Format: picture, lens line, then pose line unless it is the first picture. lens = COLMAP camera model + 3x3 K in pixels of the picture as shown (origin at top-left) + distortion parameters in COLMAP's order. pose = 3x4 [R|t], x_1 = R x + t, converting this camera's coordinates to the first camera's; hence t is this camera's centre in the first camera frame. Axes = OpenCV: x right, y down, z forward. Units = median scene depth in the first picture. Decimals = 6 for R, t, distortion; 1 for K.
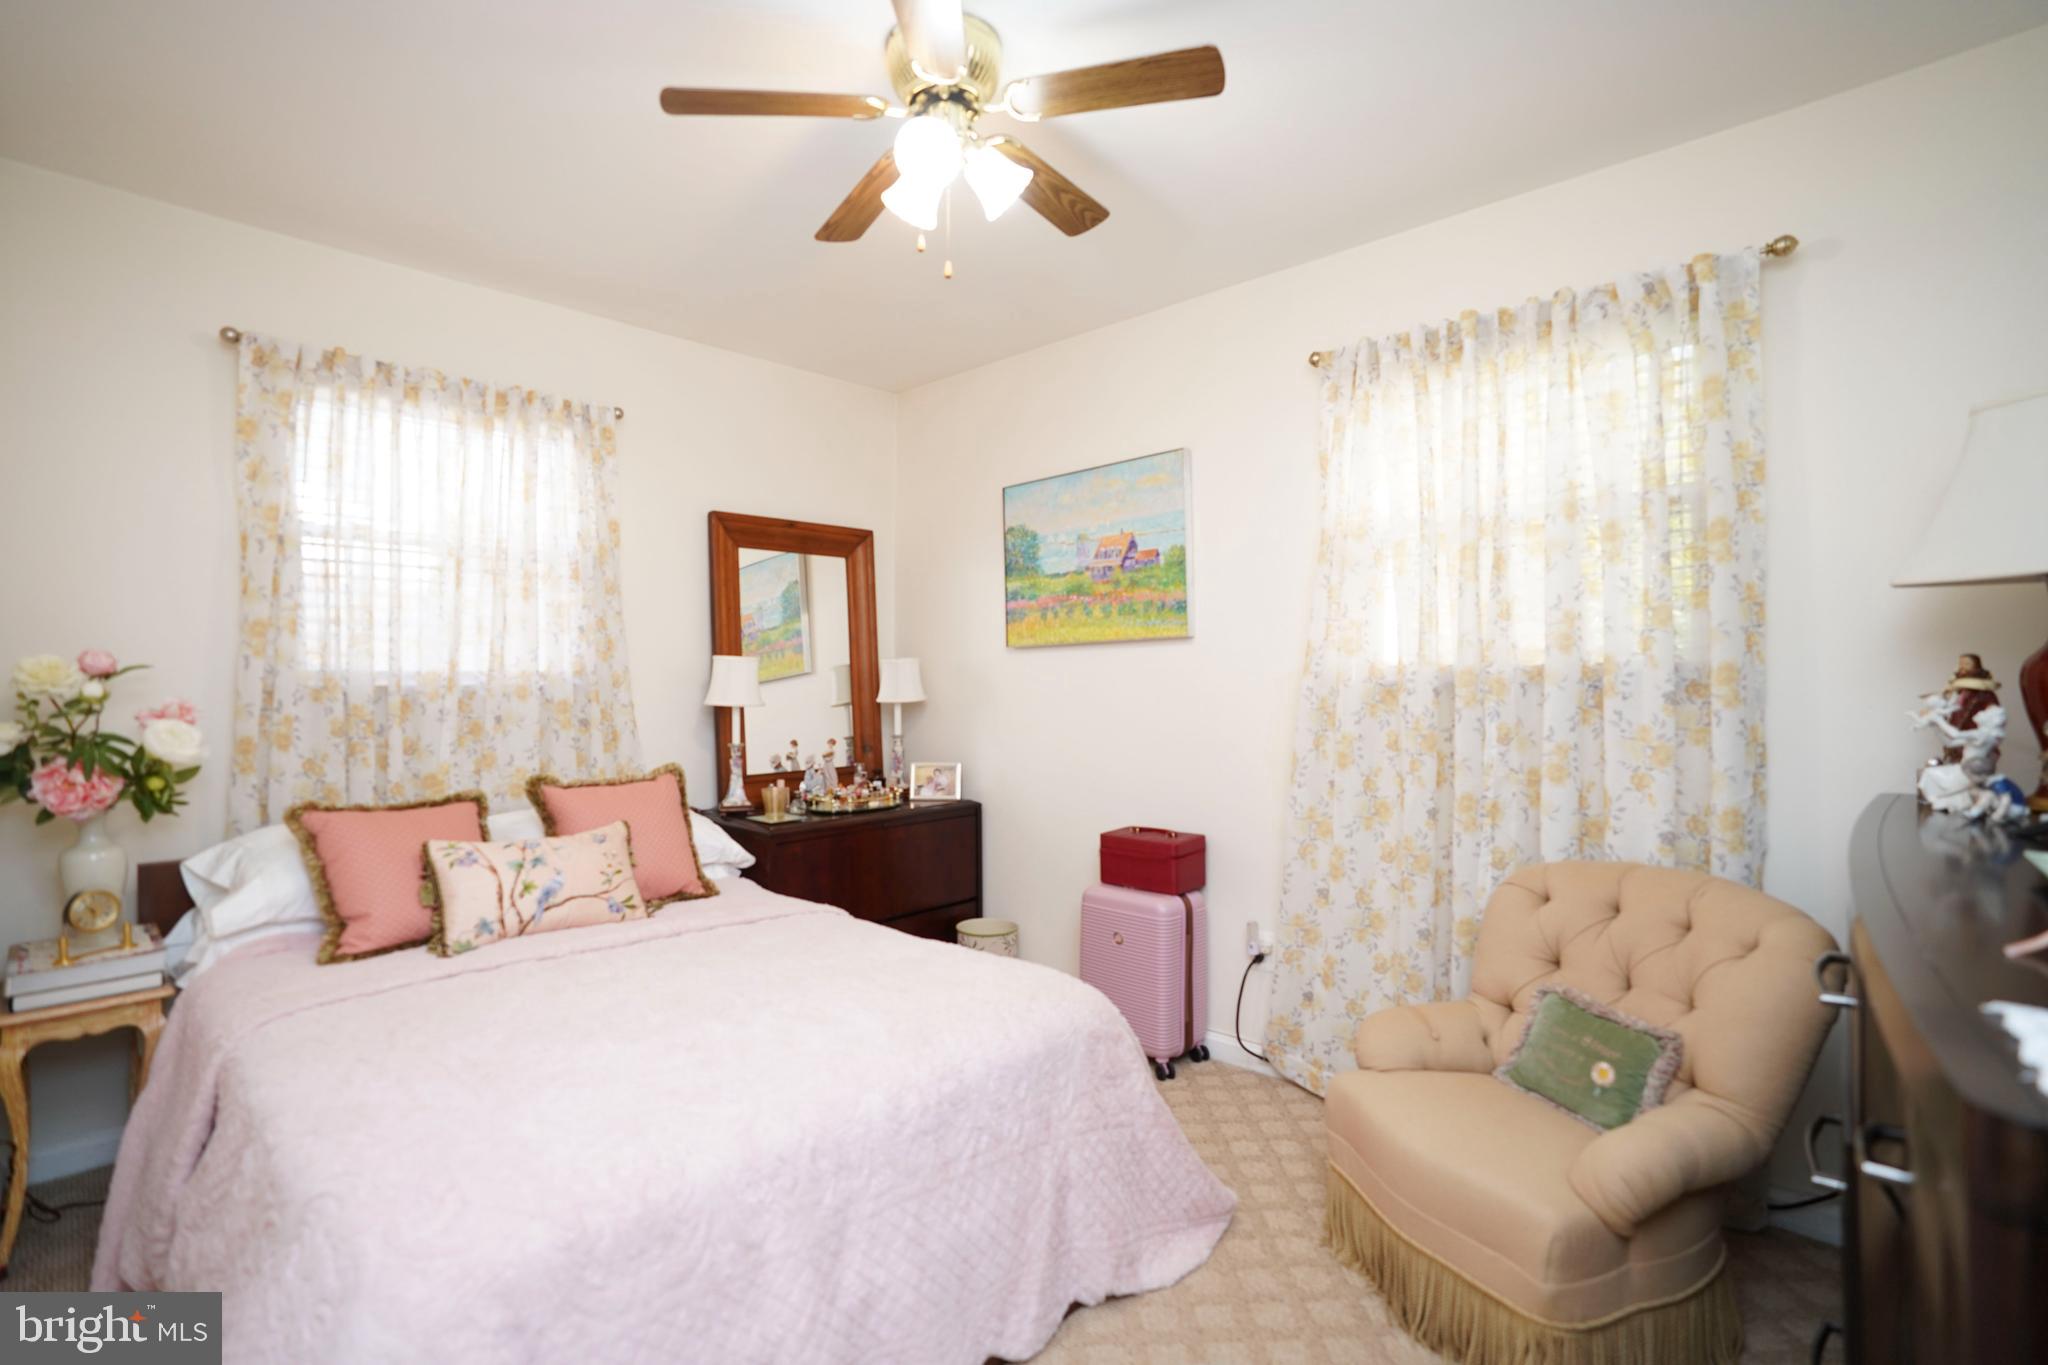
lens RADIAL K [[964.1, 0, 1024.0], [0, 964.1, 682.5], [0, 0, 1]] dist [-0.064861, 0.024075]
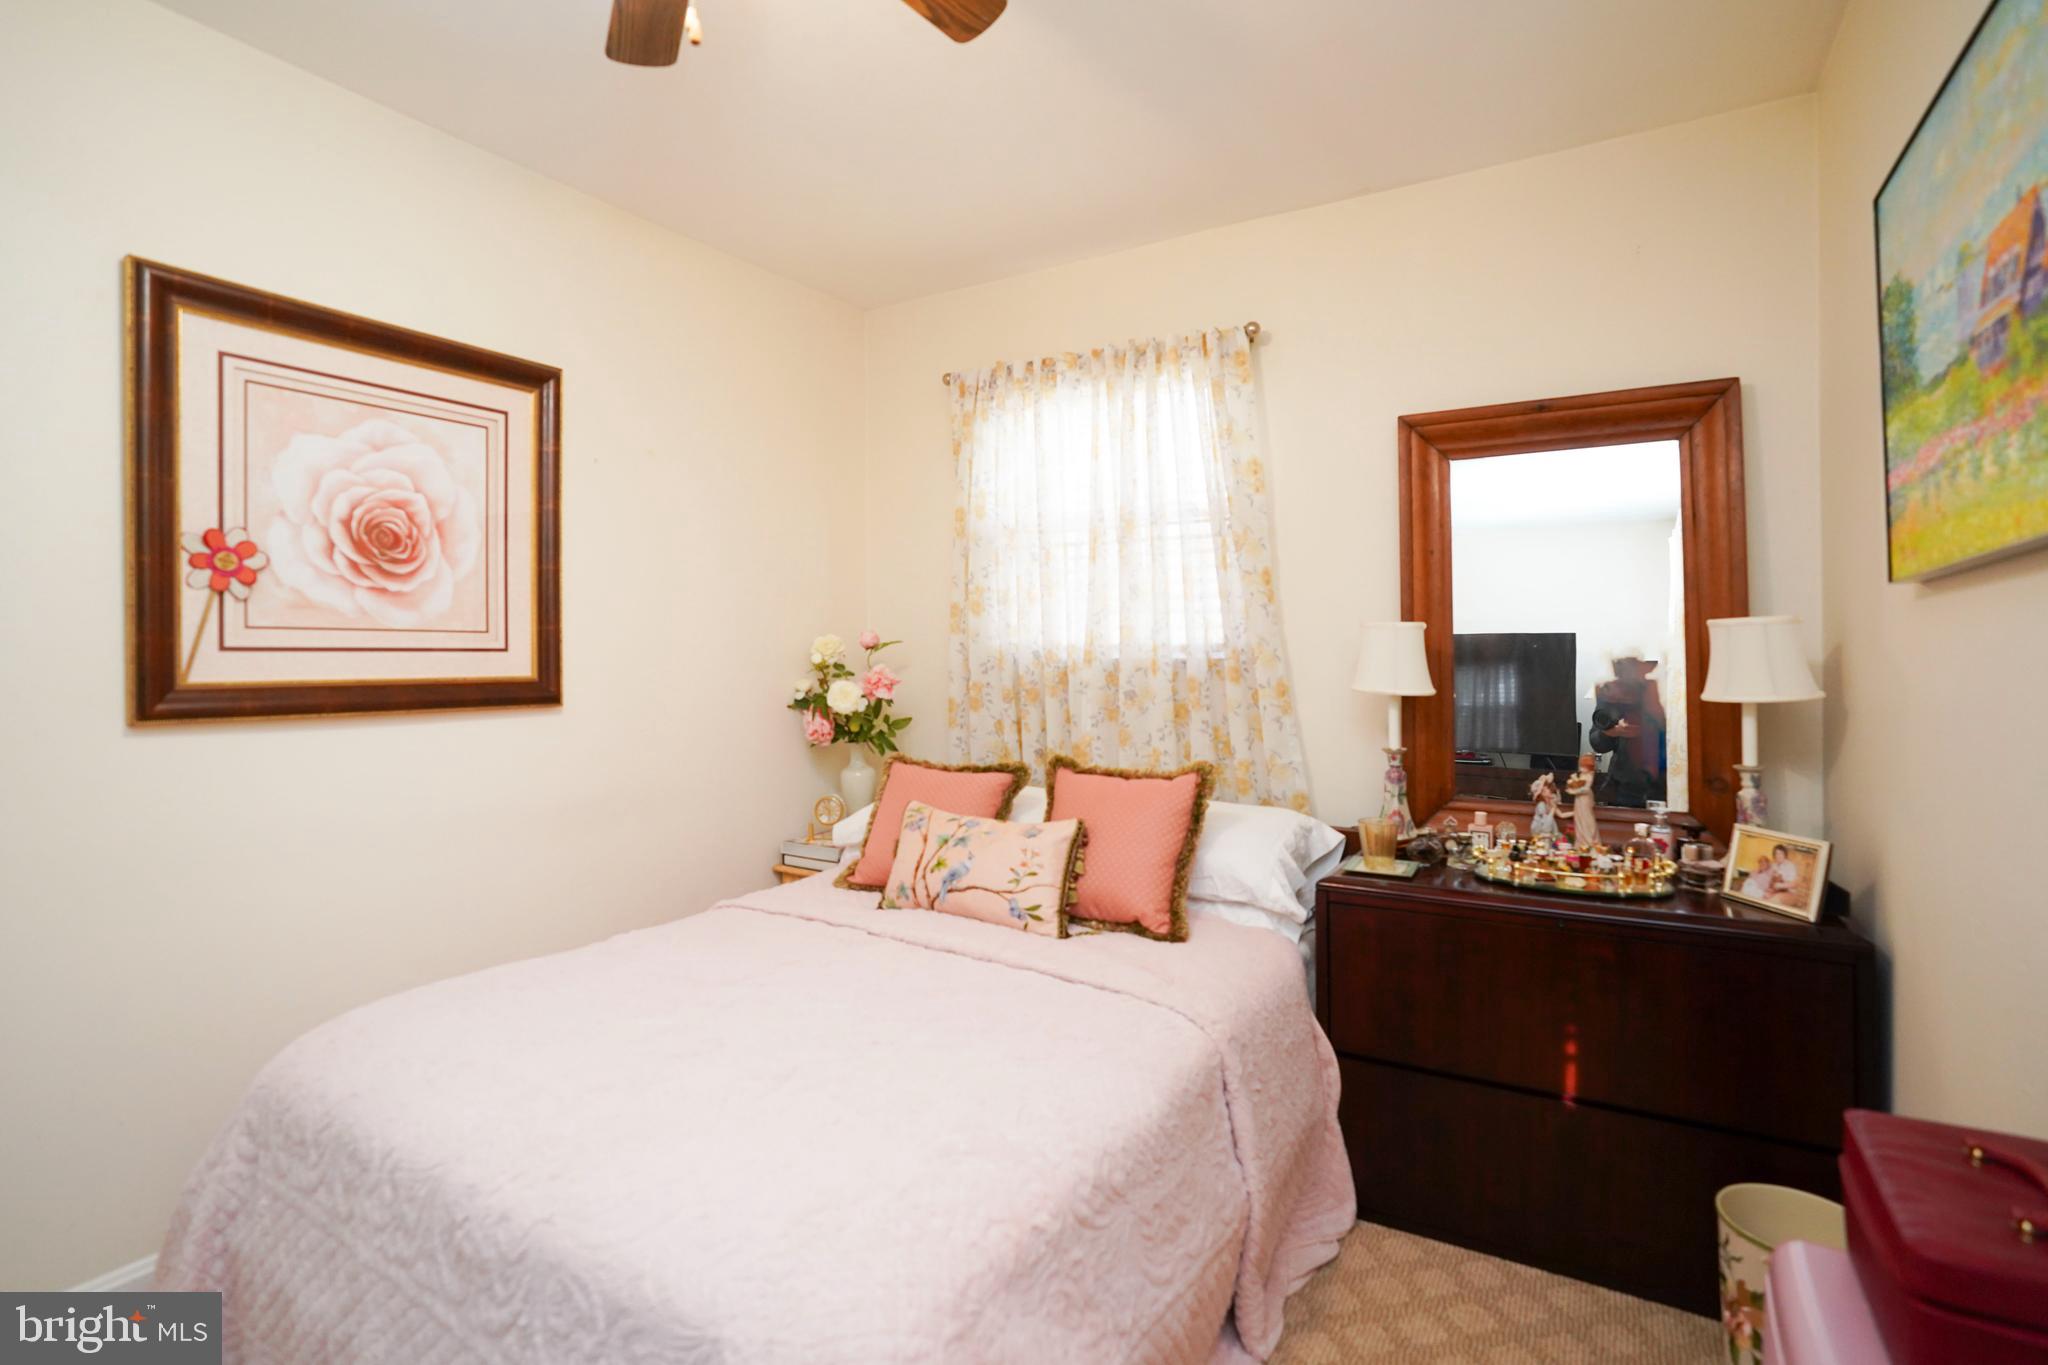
lens RADIAL K [[964.1, 0, 1024.0], [0, 964.1, 682.5], [0, 0, 1]] dist [-0.064861, 0.024075]
pose [[0.200197, 0.038139, -0.979013, 0.421536], [-0.005923, 0.999271, 0.037717, -0.010840], [0.979738, -0.001752, 0.200277, 0.790908]]
